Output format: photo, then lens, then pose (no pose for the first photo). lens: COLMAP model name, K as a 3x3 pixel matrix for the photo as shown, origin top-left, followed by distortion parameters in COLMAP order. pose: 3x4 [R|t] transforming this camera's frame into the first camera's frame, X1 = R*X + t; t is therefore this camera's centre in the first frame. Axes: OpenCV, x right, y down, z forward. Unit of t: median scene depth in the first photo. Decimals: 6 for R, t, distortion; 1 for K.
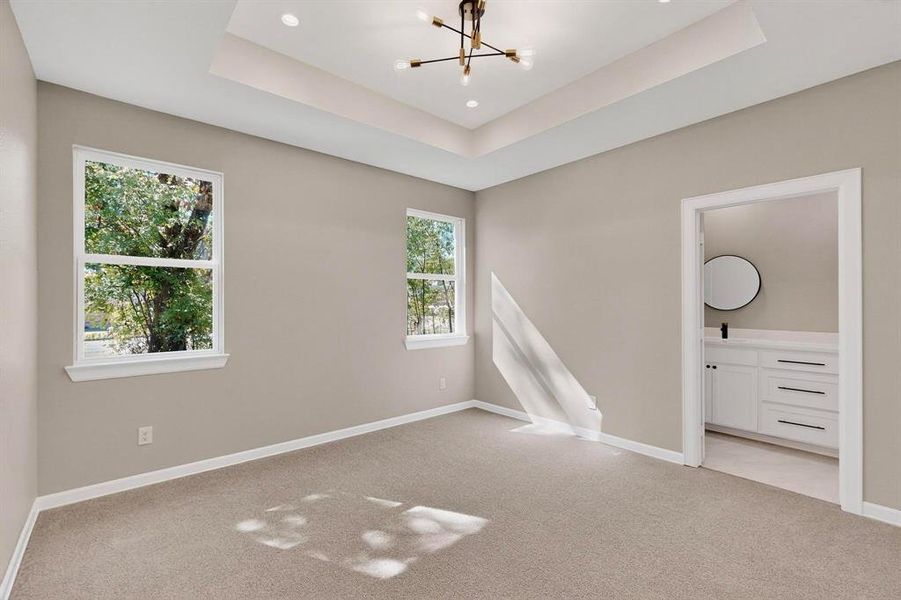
lens RADIAL K [[401.7, 0, 446.8], [0, 401.7, 299.5], [0, 0, 1]] dist [0.000790, 0.000129]
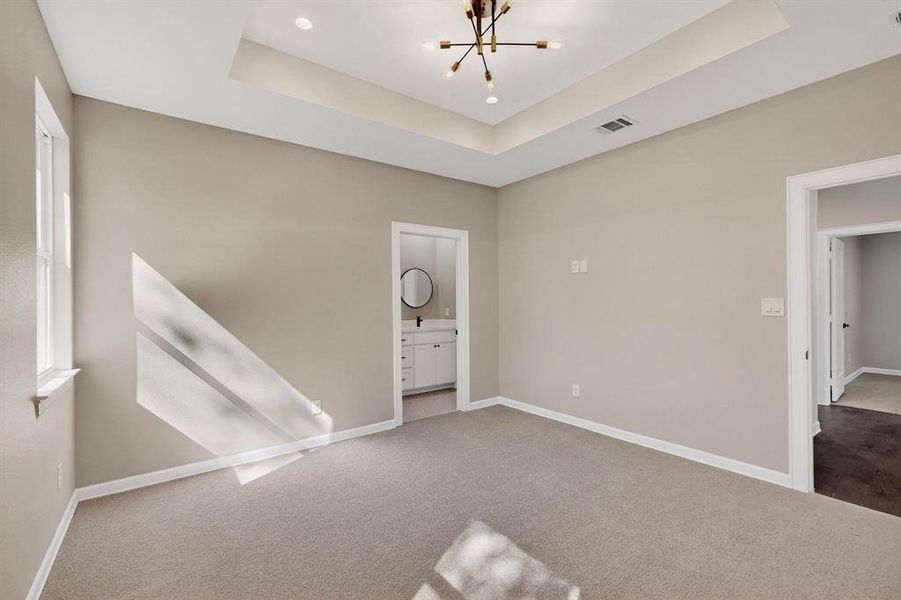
lens RADIAL K [[389.9, 0, 451.5], [0, 389.9, 302.1], [0, 0, 1]] dist [-0.001795, -0.000165]
pose [[0.065060, -0.002029, 0.997879, -0.655818], [0.003458, 0.999992, 0.001807, 0.006548], [-0.997875, 0.003333, 0.065066, 0.752324]]
